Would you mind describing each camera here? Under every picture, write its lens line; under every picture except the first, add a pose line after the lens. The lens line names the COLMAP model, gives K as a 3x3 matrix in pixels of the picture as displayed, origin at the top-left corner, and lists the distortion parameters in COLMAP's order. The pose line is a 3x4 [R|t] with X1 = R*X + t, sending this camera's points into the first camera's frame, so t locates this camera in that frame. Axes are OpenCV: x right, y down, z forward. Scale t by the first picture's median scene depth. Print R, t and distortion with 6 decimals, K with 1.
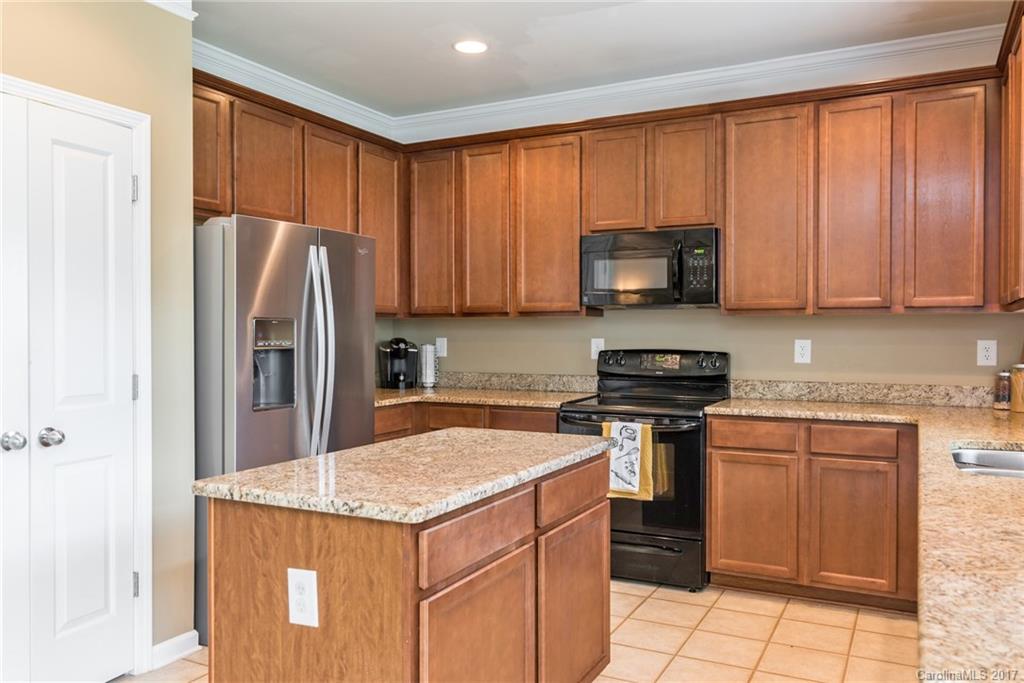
lens RADIAL K [[783.4, 0, 512.2], [0, 783.4, 332.0], [0, 0, 1]] dist [0.031246, -0.001654]
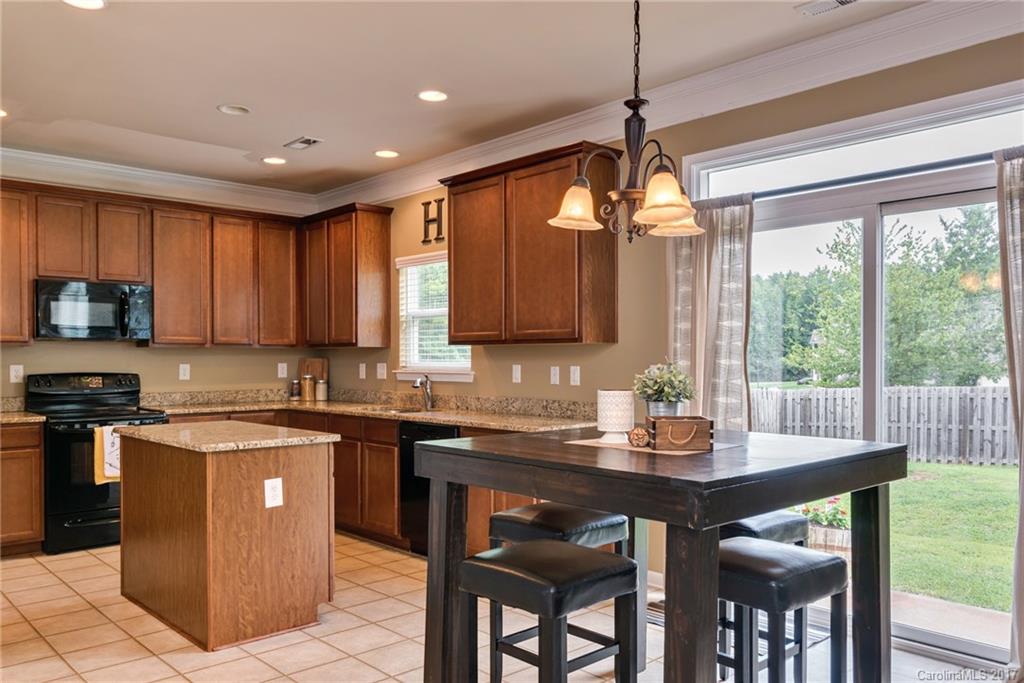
lens RADIAL K [[783.4, 0, 513.0], [0, 783.4, 349.0], [0, 0, 1]] dist [0.031246, -0.001654]
pose [[0.338752, 0.010849, 0.940813, -0.942591], [0.004766, 0.999901, -0.013246, 0.003865], [-0.940863, 0.008971, 0.338667, -0.111126]]
